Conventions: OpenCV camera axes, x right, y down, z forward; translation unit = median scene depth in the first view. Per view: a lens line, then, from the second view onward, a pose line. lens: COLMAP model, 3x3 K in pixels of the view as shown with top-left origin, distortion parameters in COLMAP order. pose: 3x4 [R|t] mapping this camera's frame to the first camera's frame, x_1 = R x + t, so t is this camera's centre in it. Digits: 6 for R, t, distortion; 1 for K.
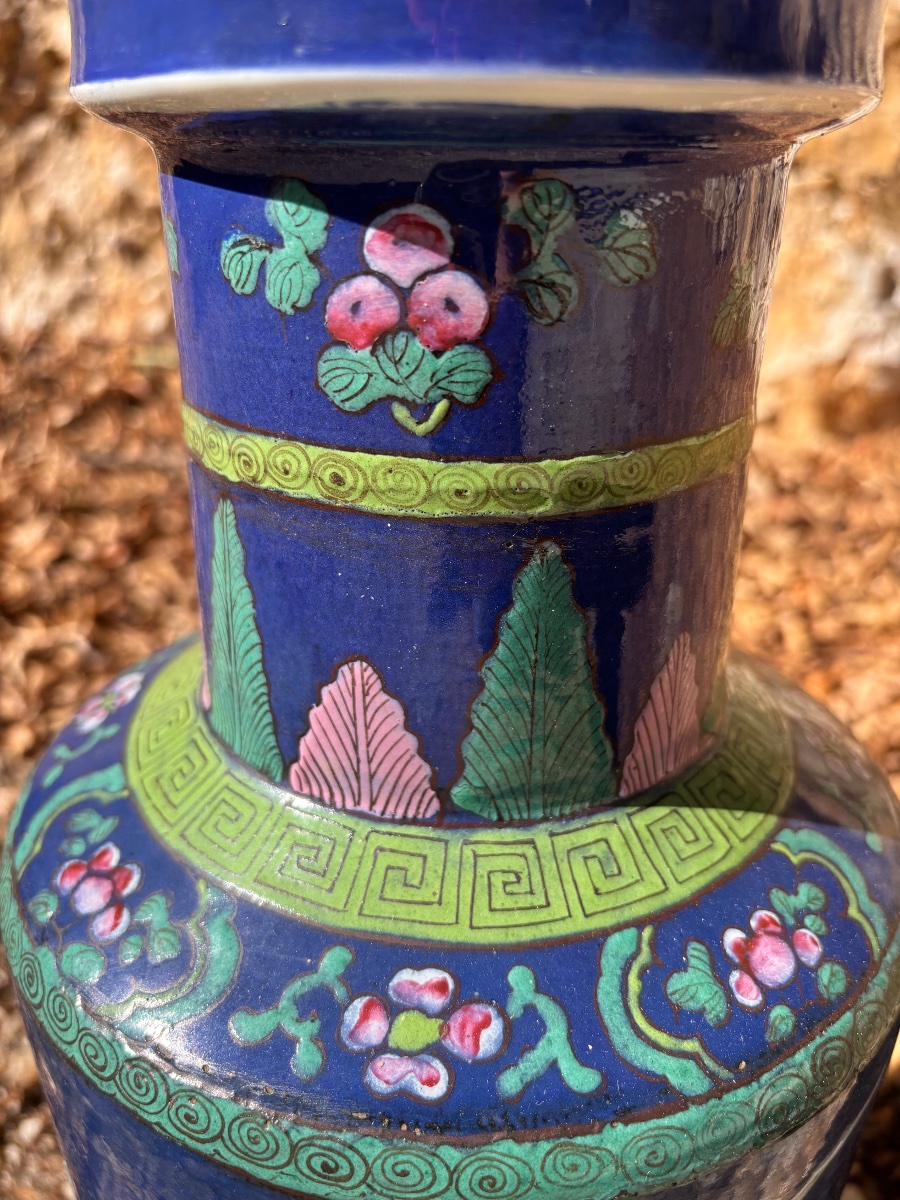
lens RADIAL K [[1032.8, 0, 449.7], [0, 1032.8, 582.8], [0, 0, 1]] dist [-0.004104, -0.007839]
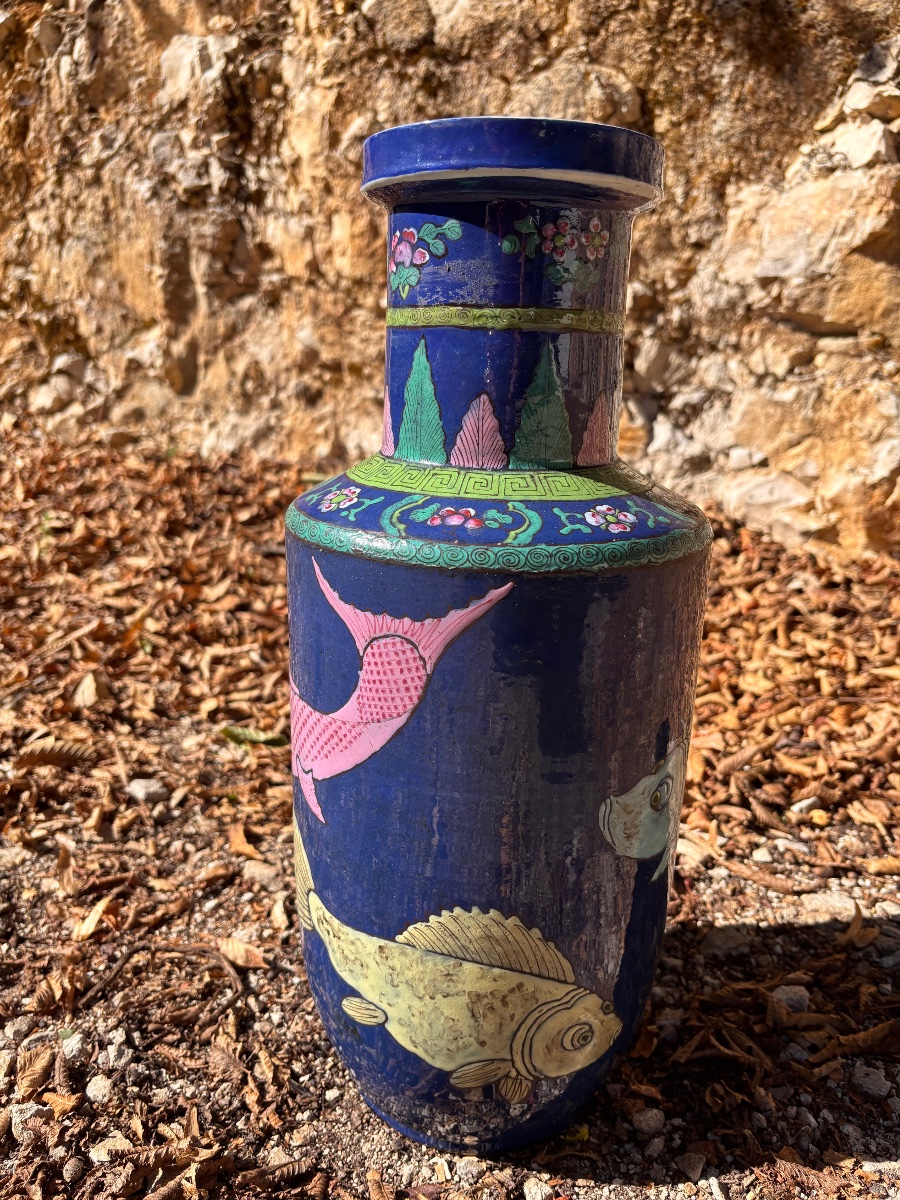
lens RADIAL K [[1032.0, 0, 450.0], [0, 1032.0, 600.0], [0, 0, 1]] dist [0.013024, -0.055491]
pose [[0.990705, 0.047220, -0.127572, 0.249992], [-0.067987, 0.984165, -0.163699, 0.957793], [0.117822, 0.170851, 0.978227, -1.313030]]
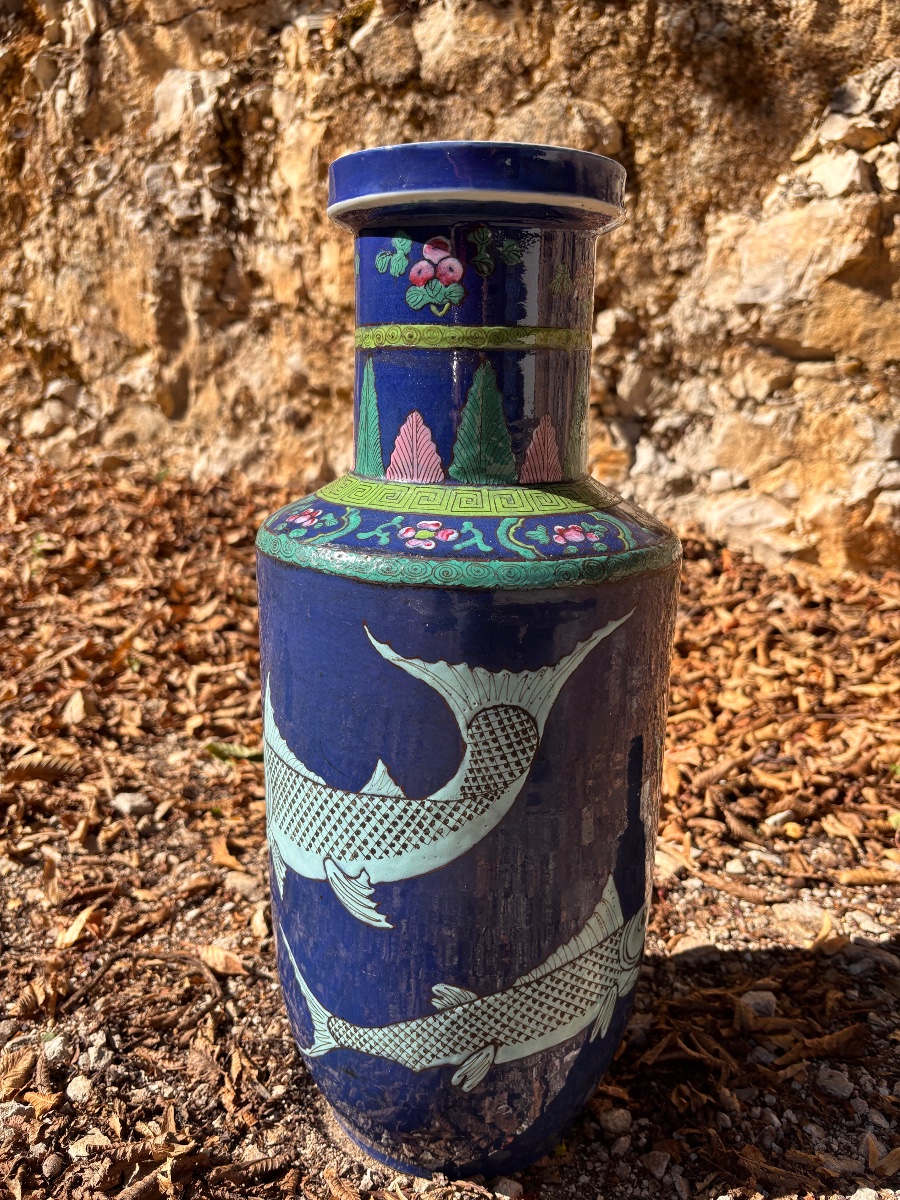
lens RADIAL K [[1034.4, 0, 442.1], [0, 1034.4, 593.4], [0, 0, 1]] dist [0.012647, -0.052533]
pose [[0.990555, 0.042049, -0.130507, 0.335085], [-0.067075, 0.978754, -0.193756, 1.013569], [0.119587, 0.200680, 0.972331, -1.419573]]
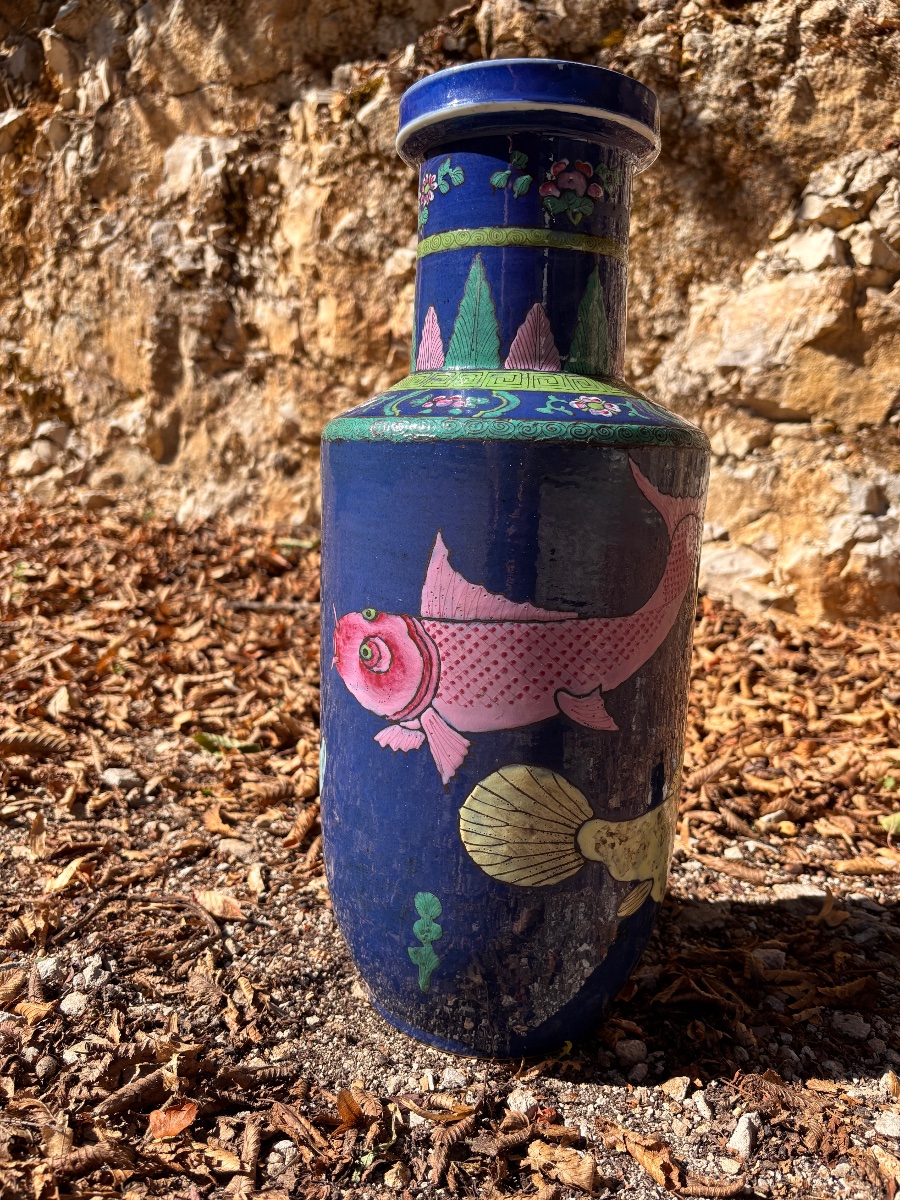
lens RADIAL K [[1032.8, 0, 449.7], [0, 1032.8, 582.8], [0, 0, 1]] dist [-0.004104, -0.007839]
pose [[0.993326, 0.068937, -0.092476, 0.171595], [-0.094190, 0.947563, -0.305374, 1.596199], [0.066575, 0.312046, 0.947732, -1.333830]]
